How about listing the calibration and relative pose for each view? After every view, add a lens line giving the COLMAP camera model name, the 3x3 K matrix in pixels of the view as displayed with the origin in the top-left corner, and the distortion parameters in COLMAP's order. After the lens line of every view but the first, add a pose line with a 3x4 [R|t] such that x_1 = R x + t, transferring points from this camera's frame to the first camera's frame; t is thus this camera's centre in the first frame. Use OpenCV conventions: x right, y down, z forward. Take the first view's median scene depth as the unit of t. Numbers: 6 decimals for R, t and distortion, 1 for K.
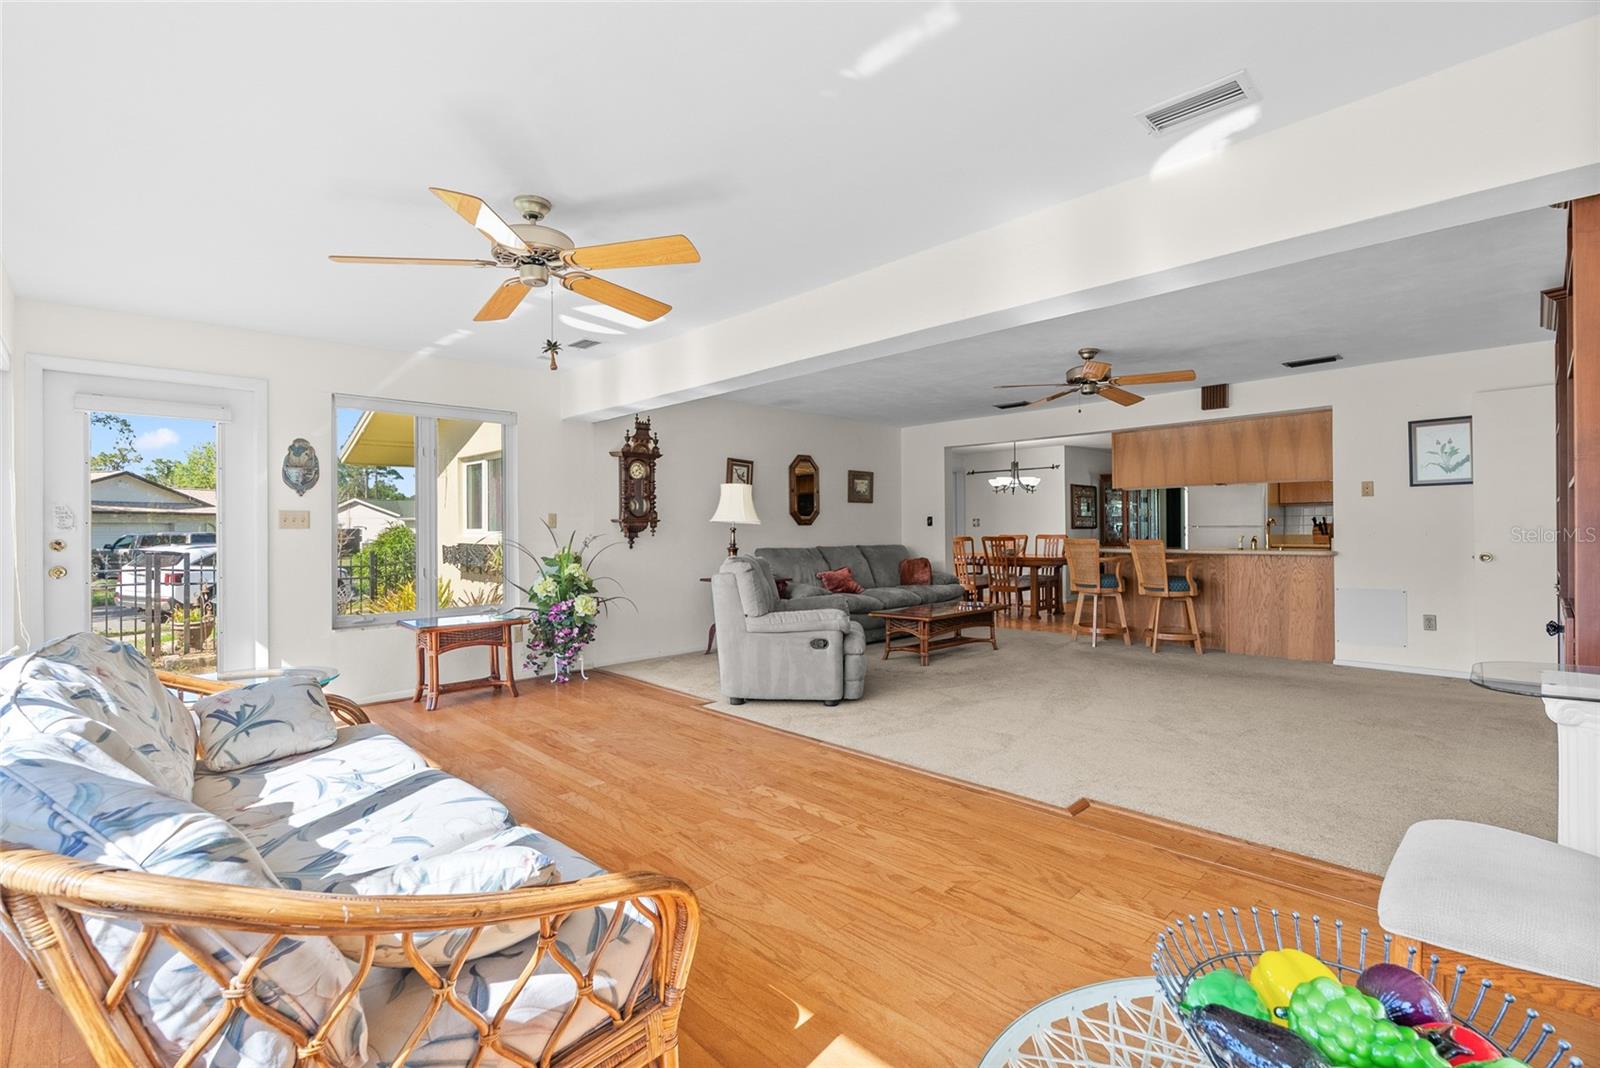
lens RADIAL K [[713.8, 0, 798.3], [0, 713.8, 528.5], [0, 0, 1]] dist [-0.000578, -0.000023]
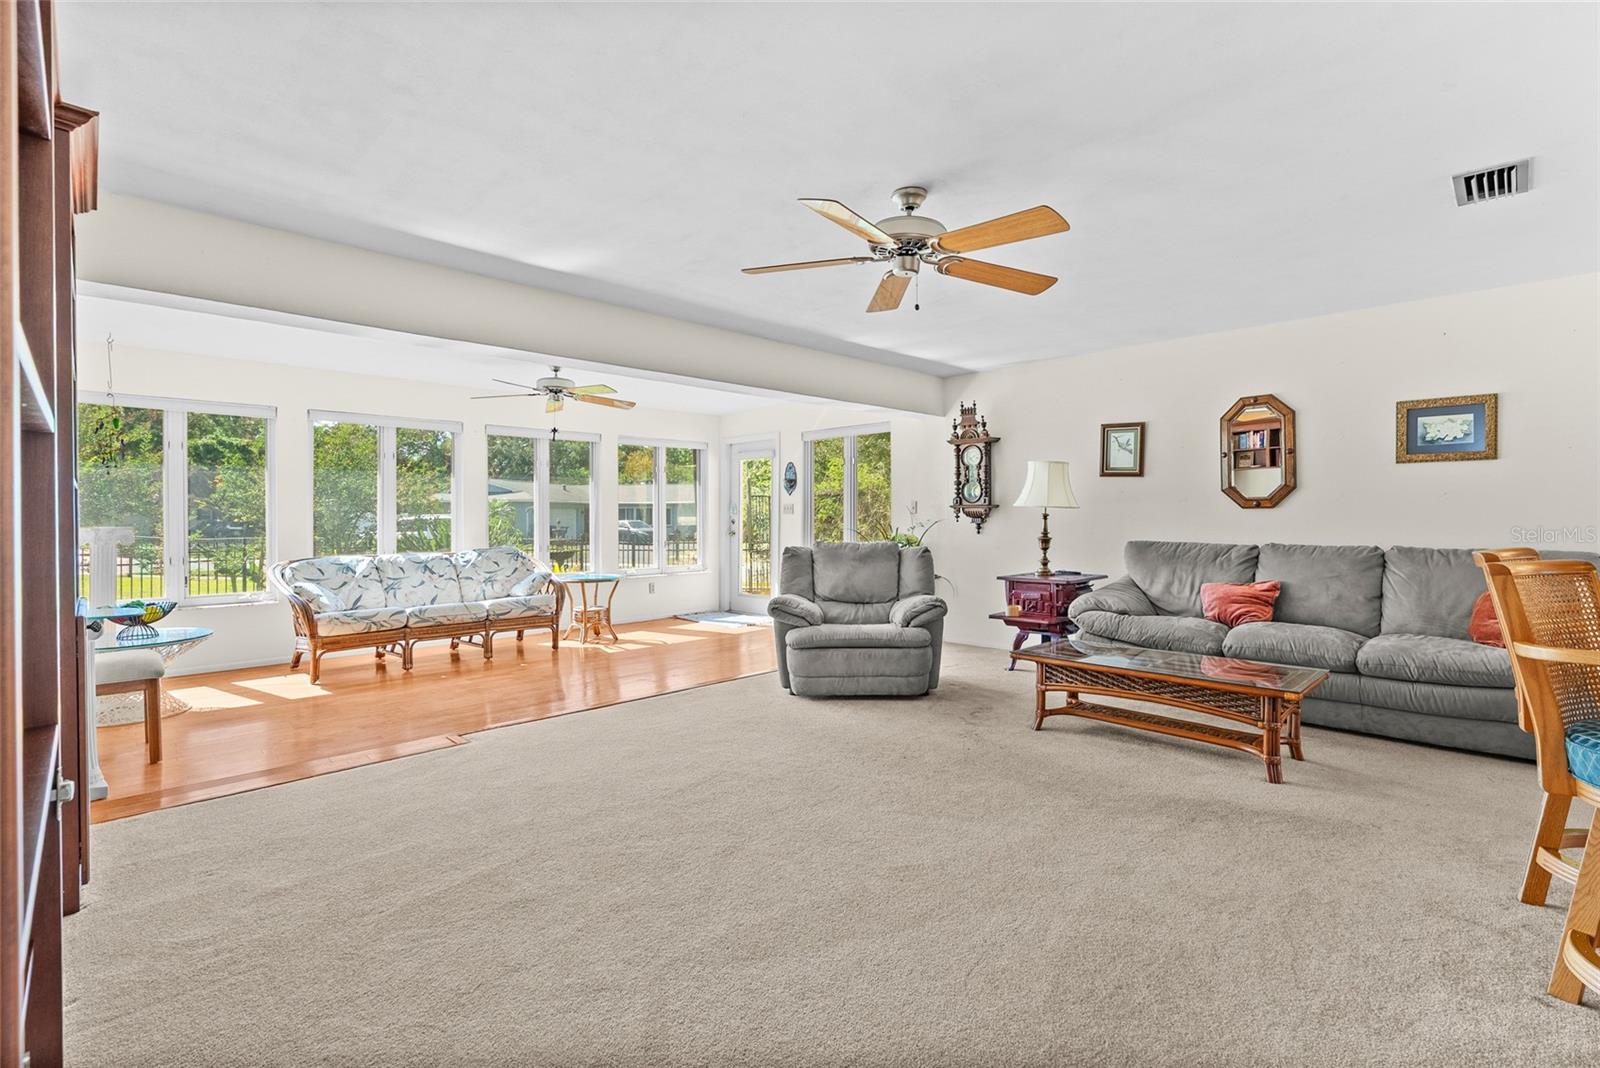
lens RADIAL K [[727.8, 0, 801.9], [0, 727.8, 522.5], [0, 0, 1]] dist [-0.005400, 0.002887]
pose [[0.002039, 0.016809, -0.999857, 0.915263], [0.006501, 0.999837, 0.016822, -0.008049], [0.999977, -0.006534, 0.001930, 0.863292]]
